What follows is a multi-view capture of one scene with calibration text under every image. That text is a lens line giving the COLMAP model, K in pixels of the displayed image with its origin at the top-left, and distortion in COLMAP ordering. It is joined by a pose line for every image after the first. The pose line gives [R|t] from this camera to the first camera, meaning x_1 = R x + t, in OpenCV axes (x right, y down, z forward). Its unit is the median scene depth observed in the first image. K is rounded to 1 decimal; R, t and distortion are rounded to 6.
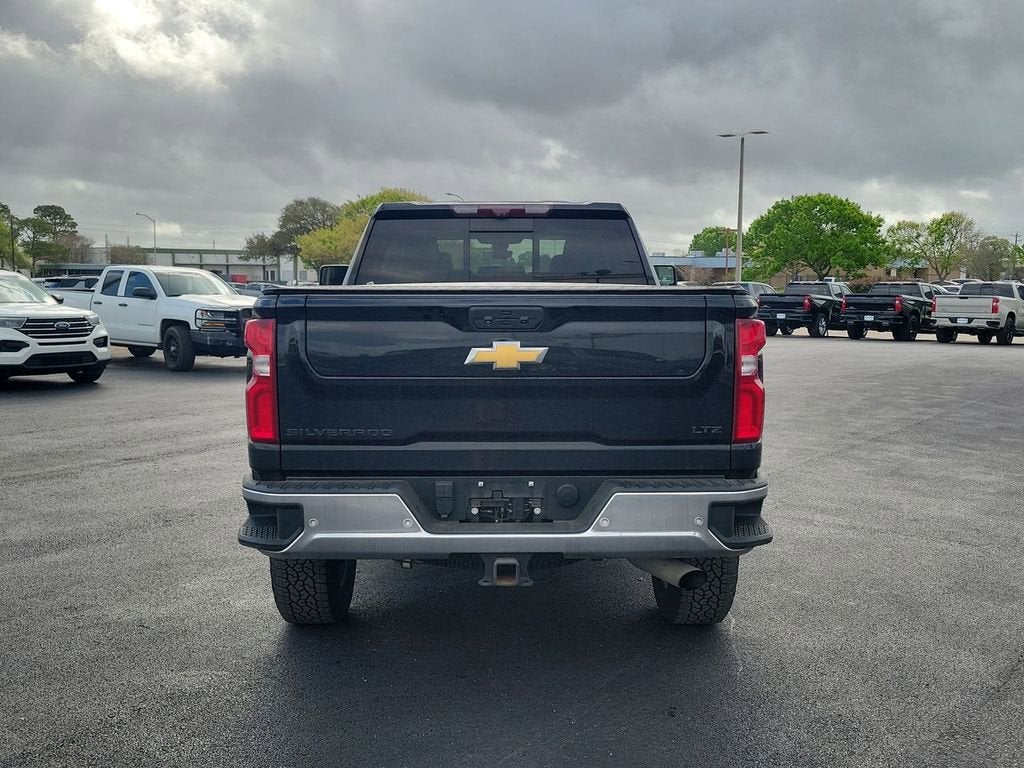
lens RADIAL K [[1049.2, 0, 506.7], [0, 1049.2, 377.5], [0, 0, 1]] dist [0.055418, 0.000000]
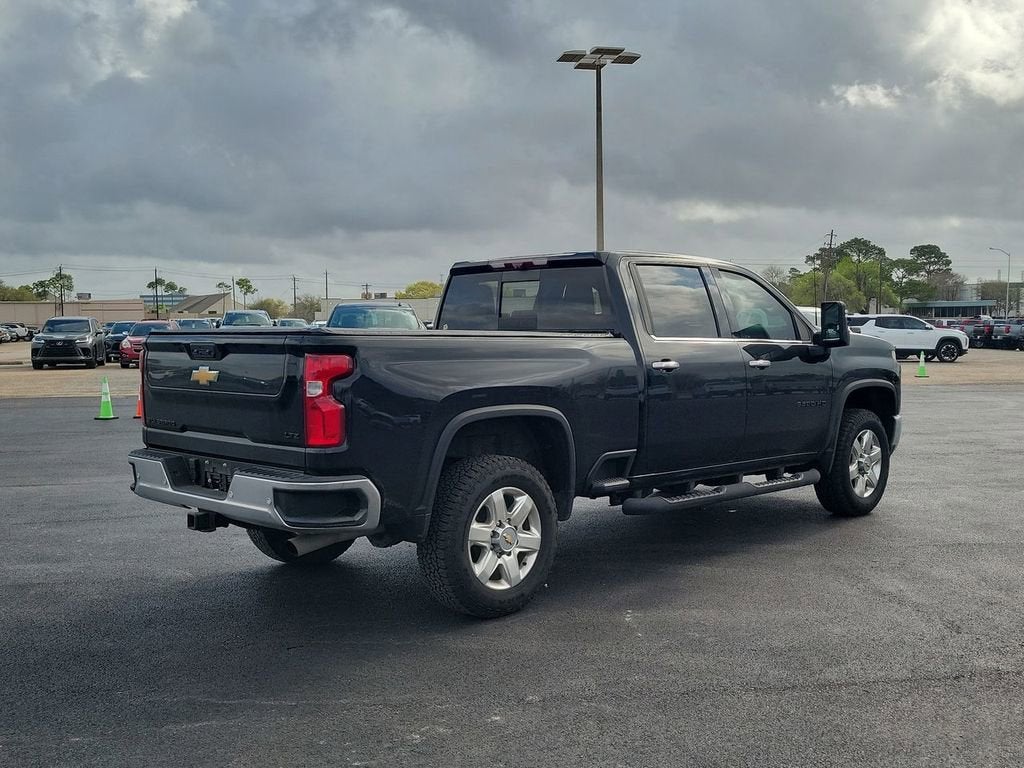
lens RADIAL K [[1049.2, 0, 508.6], [0, 1049.2, 390.7], [0, 0, 1]] dist [0.055418, 0.000000]
pose [[0.700954, 0.037296, -0.712230, 0.786133], [-0.053394, 0.998574, -0.000257, -0.012838], [0.711205, 0.038209, 0.701946, 0.148458]]
